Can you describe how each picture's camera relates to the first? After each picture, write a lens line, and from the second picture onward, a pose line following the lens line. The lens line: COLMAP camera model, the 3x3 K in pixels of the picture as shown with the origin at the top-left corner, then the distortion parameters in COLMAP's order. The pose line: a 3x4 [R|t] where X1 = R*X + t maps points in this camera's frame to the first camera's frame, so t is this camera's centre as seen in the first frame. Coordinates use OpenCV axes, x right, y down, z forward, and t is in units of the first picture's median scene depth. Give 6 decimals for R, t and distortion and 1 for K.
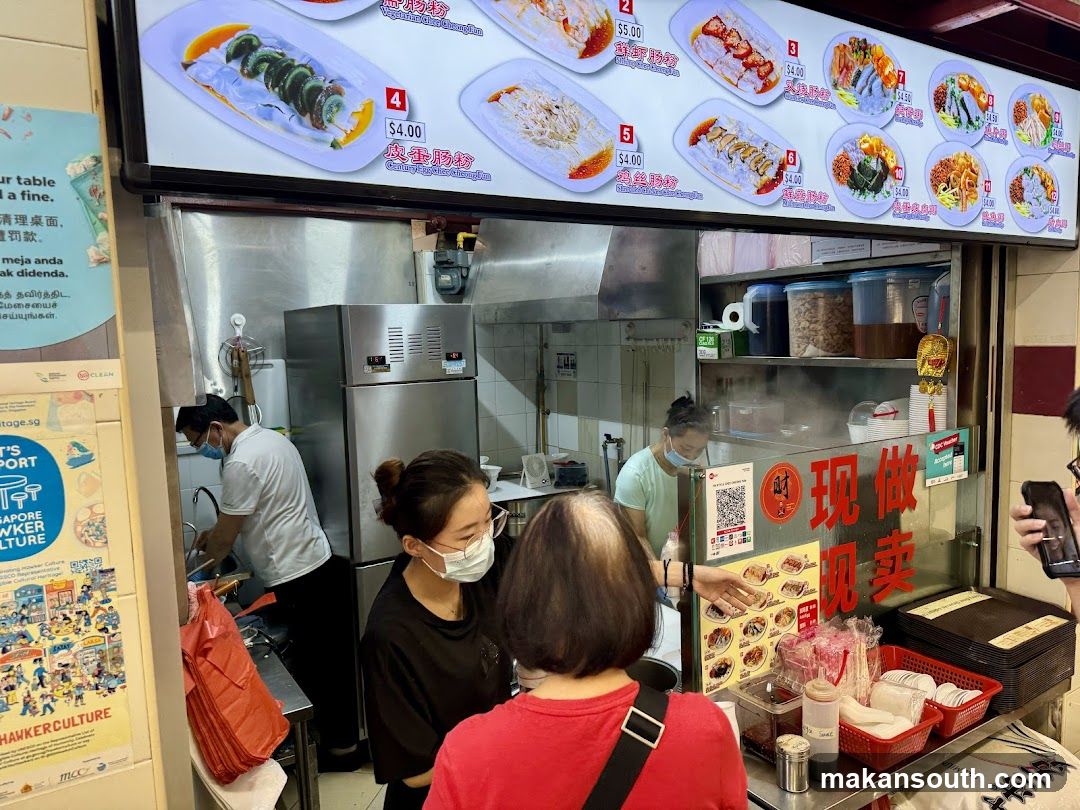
lens RADIAL K [[765.3, 0, 544.9], [0, 765.3, 410.7], [0, 0, 1]] dist [0.056518, -0.073029]
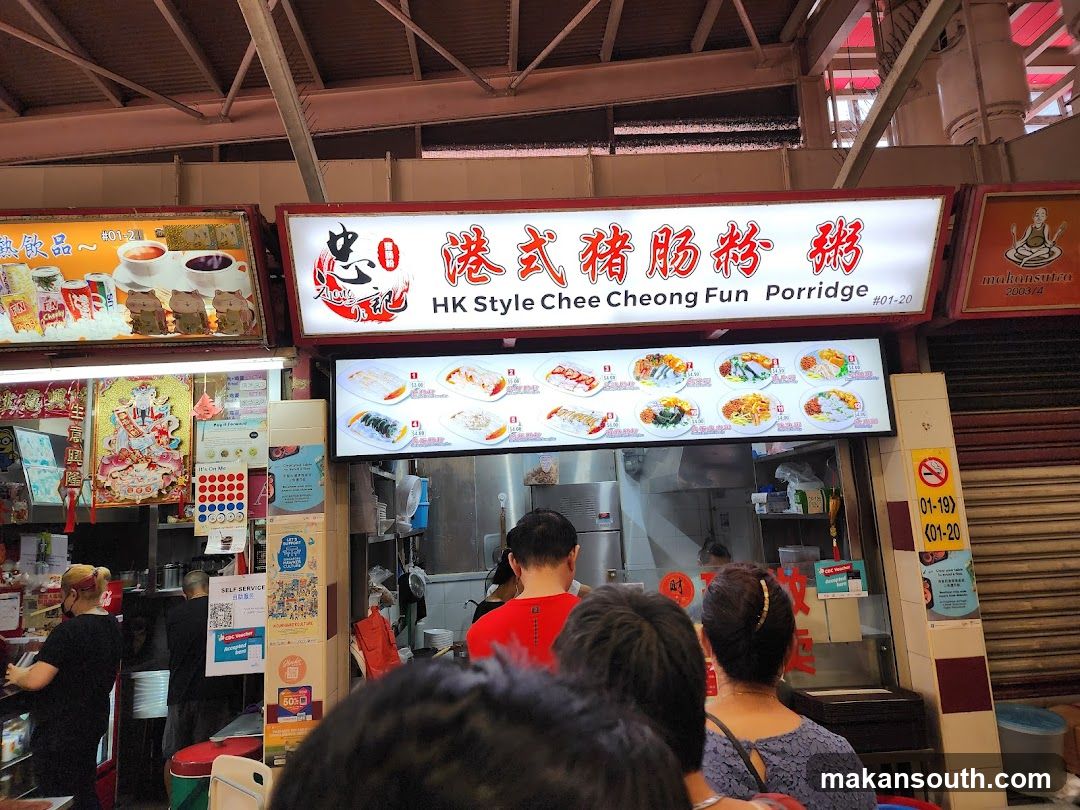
lens RADIAL K [[715.4, 0, 540.0], [0, 715.4, 405.0], [0, 0, 1]] dist [0.144898, -0.202341]
pose [[0.865484, -0.093036, -0.492222, 1.029469], [-0.025011, 0.973351, -0.227952, 0.095324], [0.500312, 0.209600, 0.840093, -0.715374]]
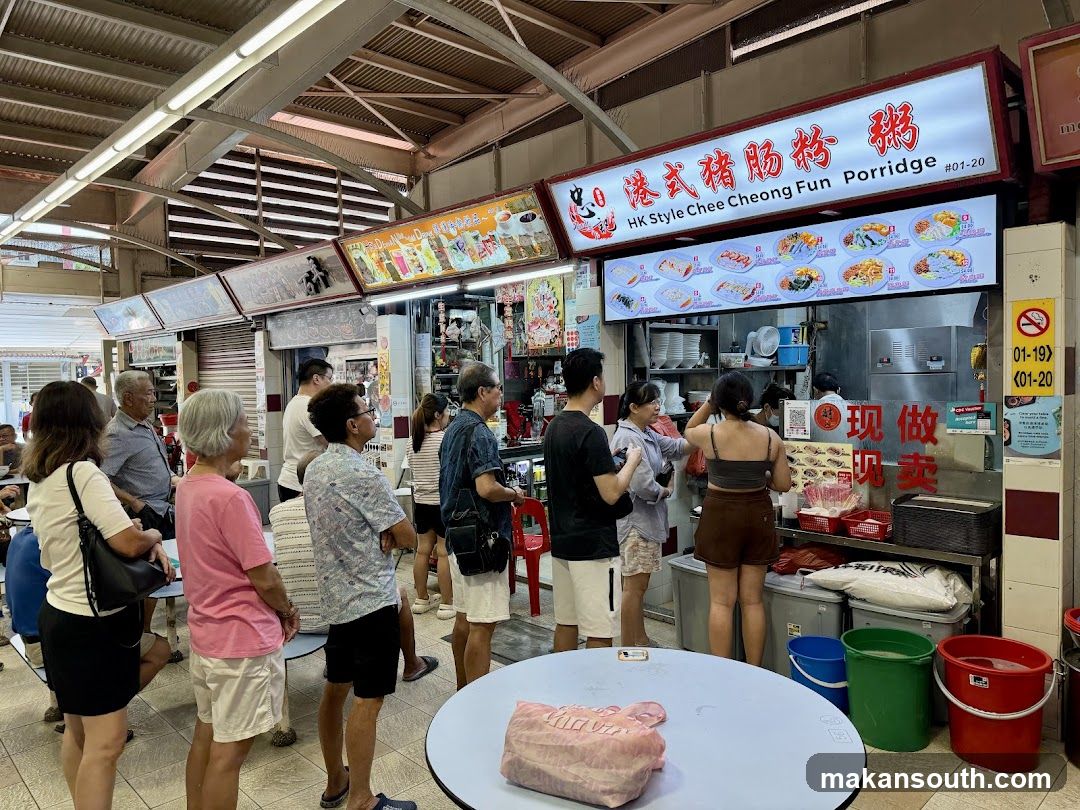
lens RADIAL K [[746.3, 0, 541.9], [0, 746.3, 412.6], [0, 0, 1]] dist [0.101678, -0.149737]
pose [[0.194756, 0.072732, -0.978151, 2.659521], [-0.083474, 0.994858, 0.057354, 0.044460], [0.977293, 0.070480, 0.199826, -0.286431]]
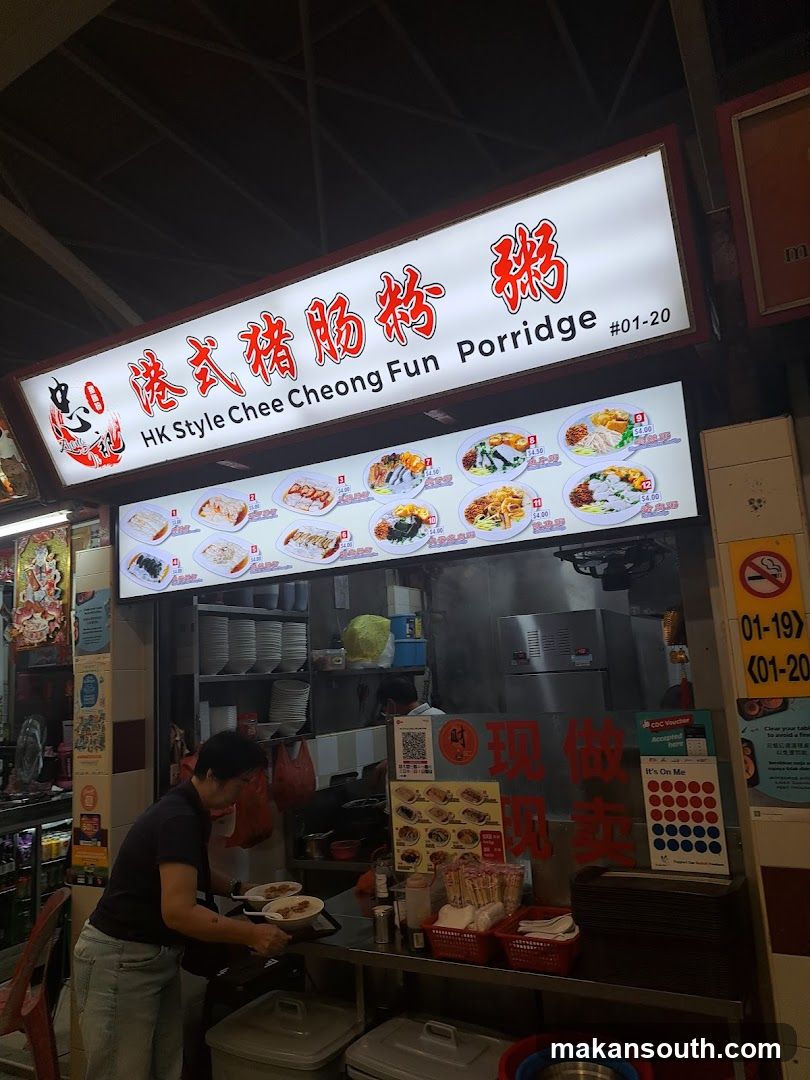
lens RADIAL K [[752.3, 0, 392.4], [0, 752.3, 551.3], [0, 0, 1]] dist [0.113304, -0.203461]
pose [[0.467499, -0.144120, -0.872166, 1.741544], [-0.049321, 0.980831, -0.188514, 0.038742], [0.882617, 0.131146, 0.451429, 0.270167]]
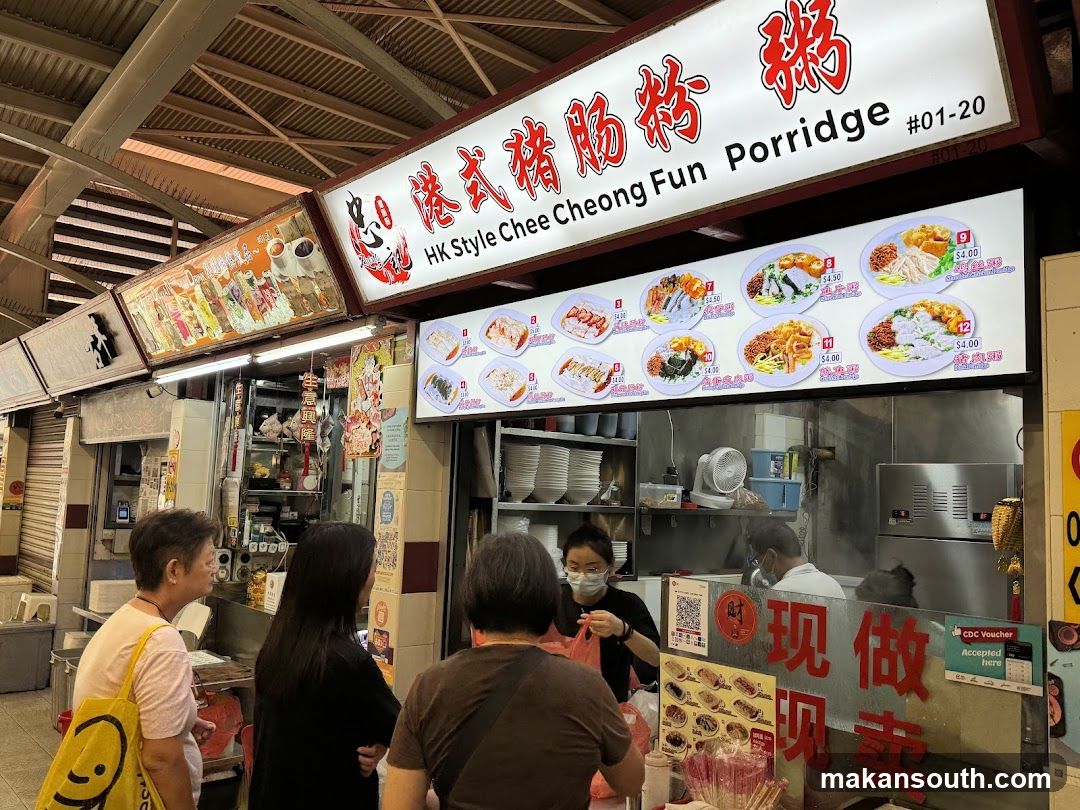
lens RADIAL K [[868.5, 0, 527.0], [0, 868.5, 414.3], [0, 0, 1]] dist [0.189300, -0.339455]
pose [[0.134217, -0.057526, -0.989281, 1.891314], [-0.145903, 0.986286, -0.077146, -0.056605], [0.980152, 0.154693, 0.123983, 0.546519]]
